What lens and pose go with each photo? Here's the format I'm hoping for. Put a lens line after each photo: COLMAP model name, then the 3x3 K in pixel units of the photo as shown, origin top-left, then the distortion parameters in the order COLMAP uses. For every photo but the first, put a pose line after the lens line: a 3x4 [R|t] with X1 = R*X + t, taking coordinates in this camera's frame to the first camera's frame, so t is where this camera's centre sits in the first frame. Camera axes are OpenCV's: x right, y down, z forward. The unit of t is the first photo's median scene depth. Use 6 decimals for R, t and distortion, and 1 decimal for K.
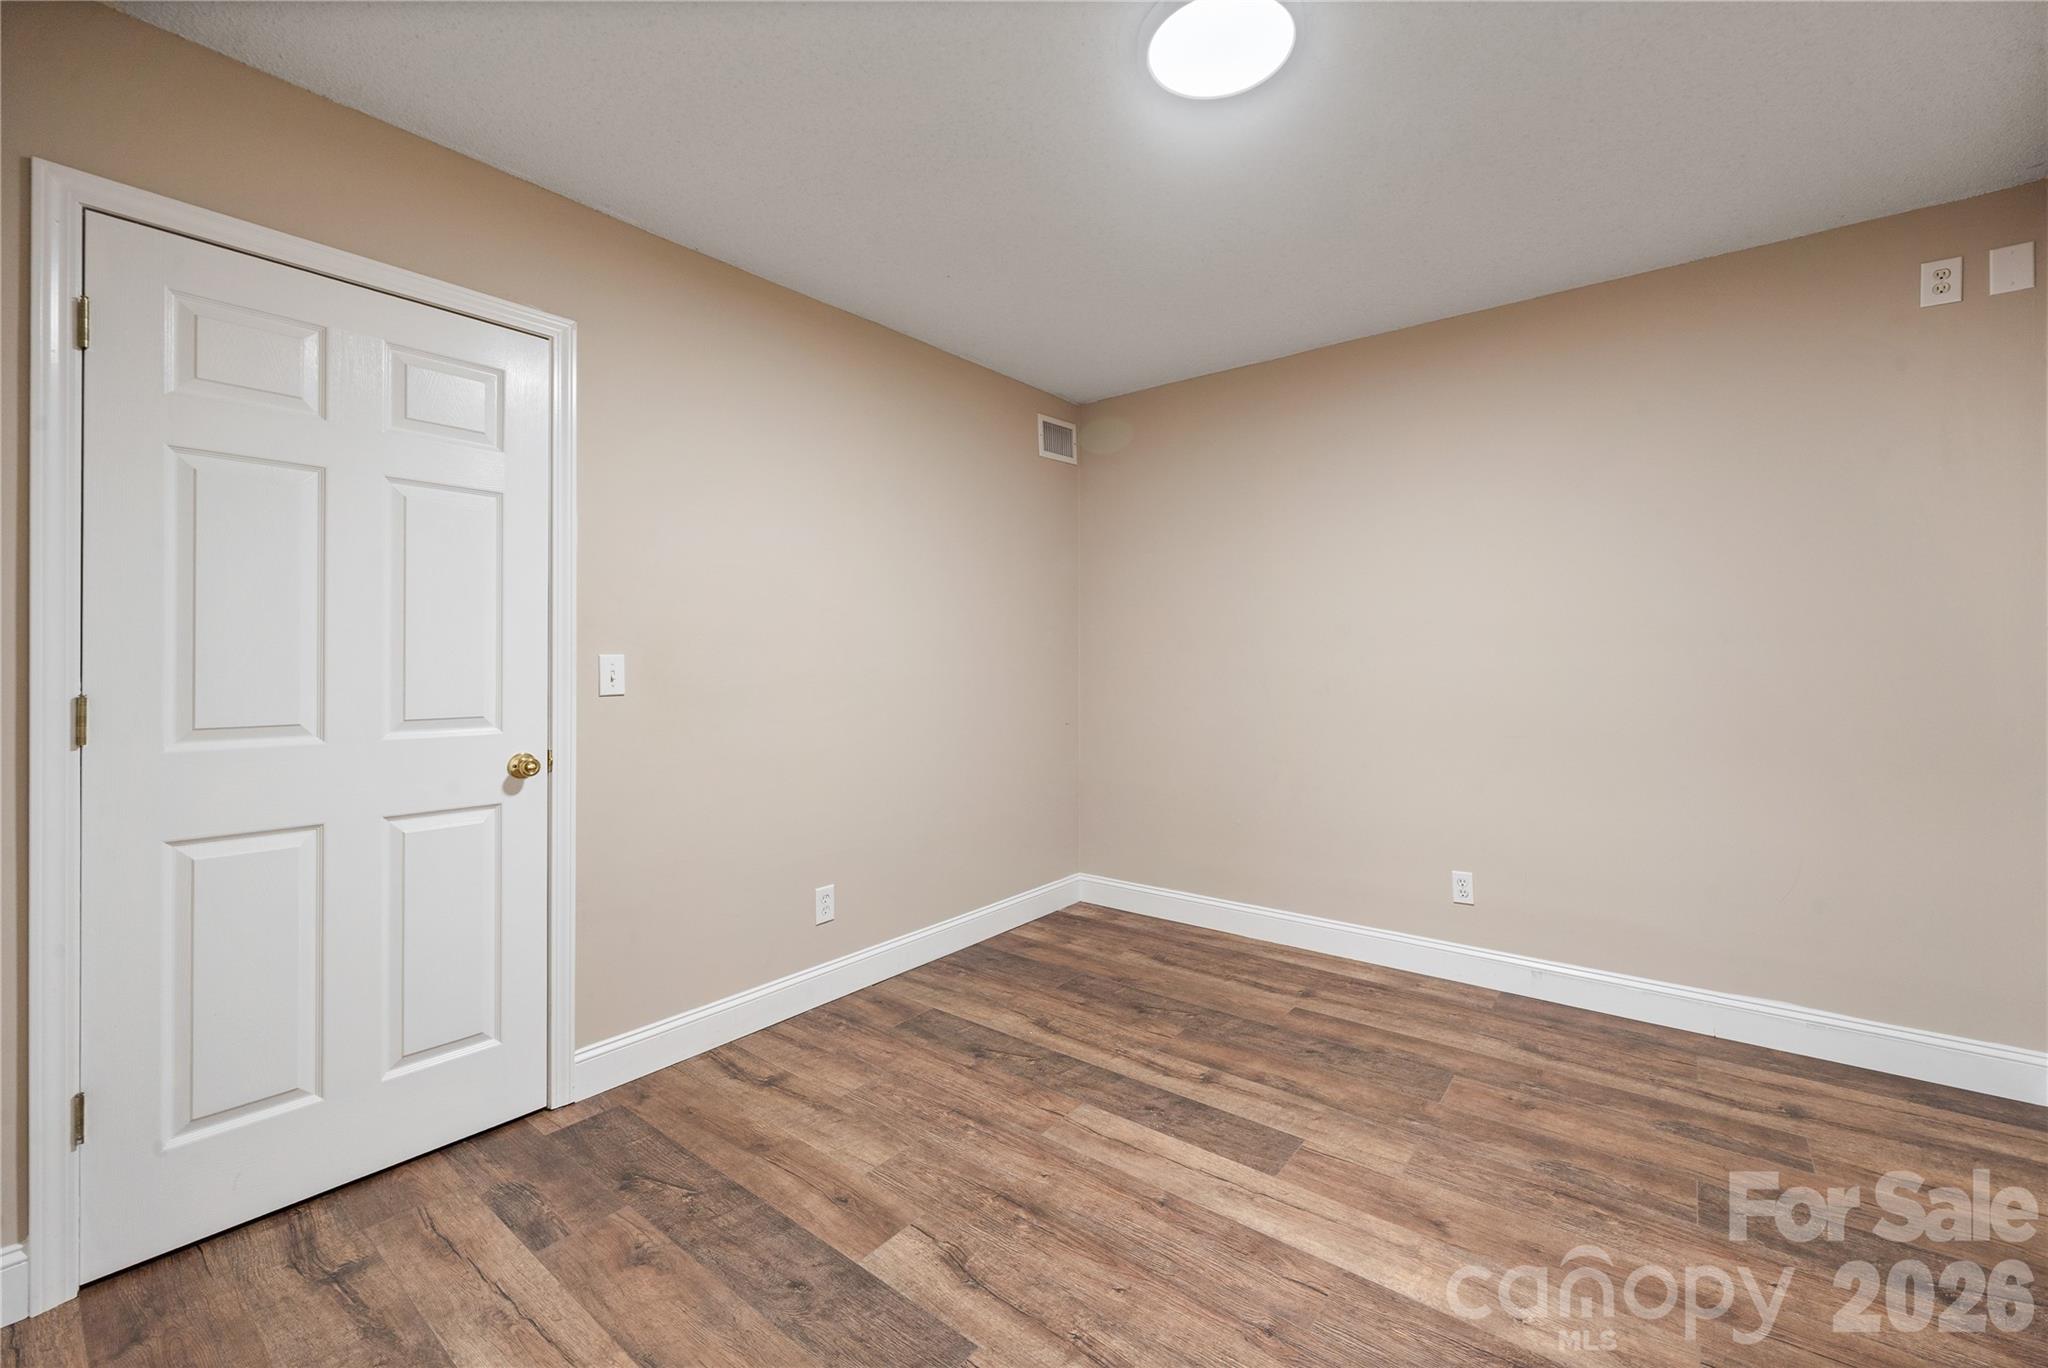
lens RADIAL K [[830.8, 0, 1030.1], [0, 830.8, 660.2], [0, 0, 1]] dist [-0.000442, -0.000106]
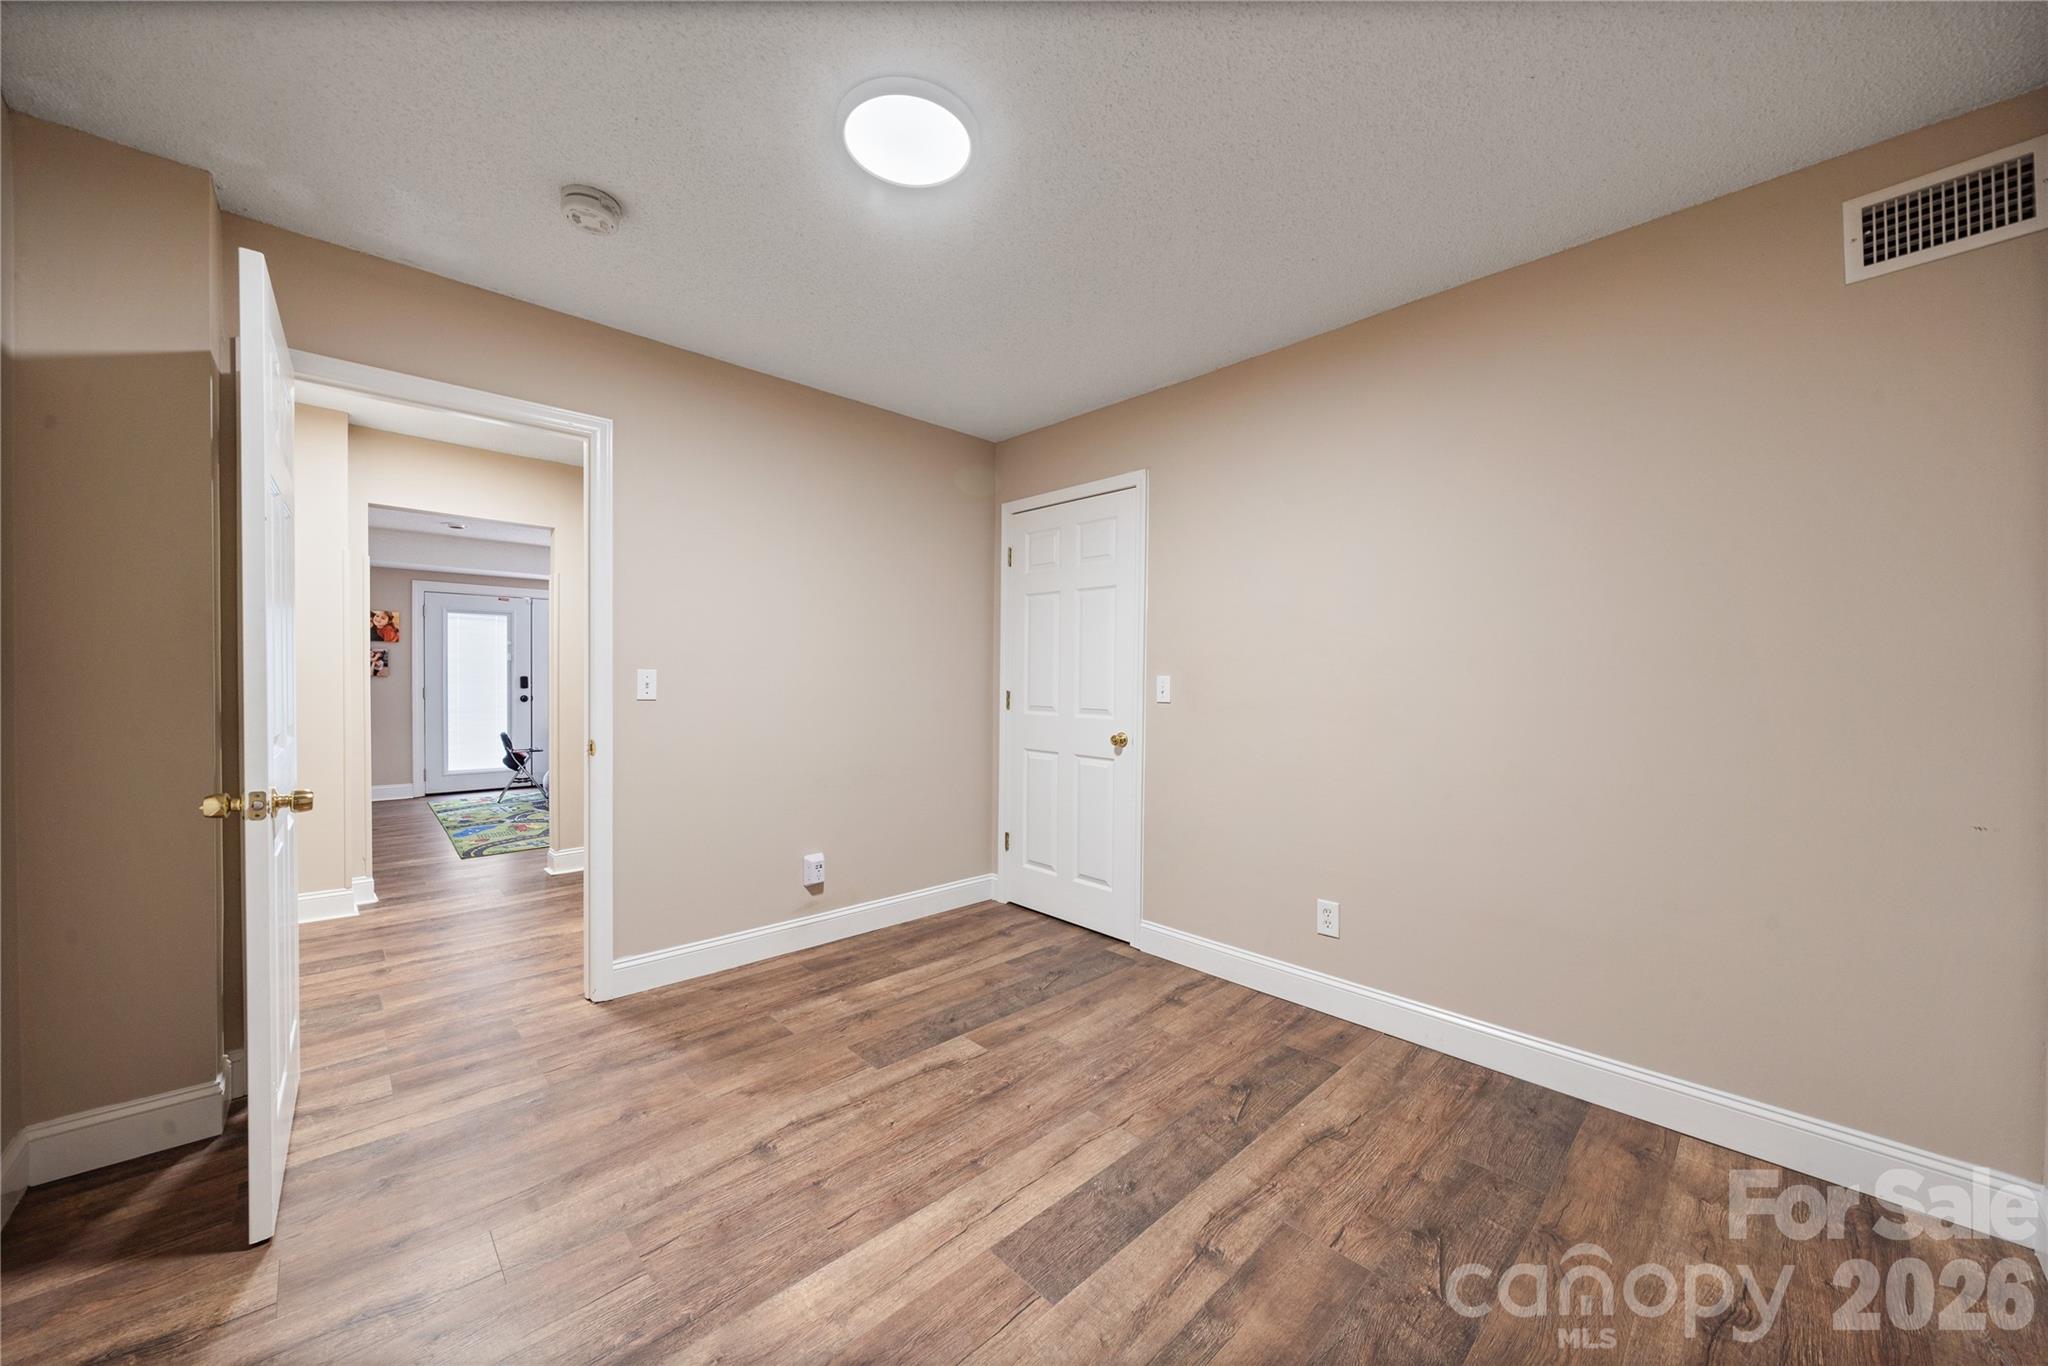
lens RADIAL K [[740.7, 0, 1025.2], [0, 740.7, 687.8], [0, 0, 1]] dist [0.000494, -0.000130]
pose [[-0.137375, 0.013840, -0.990422, 0.983460], [-0.006914, 0.999865, 0.014931, -0.004143], [0.990495, 0.008899, -0.137261, 1.039346]]
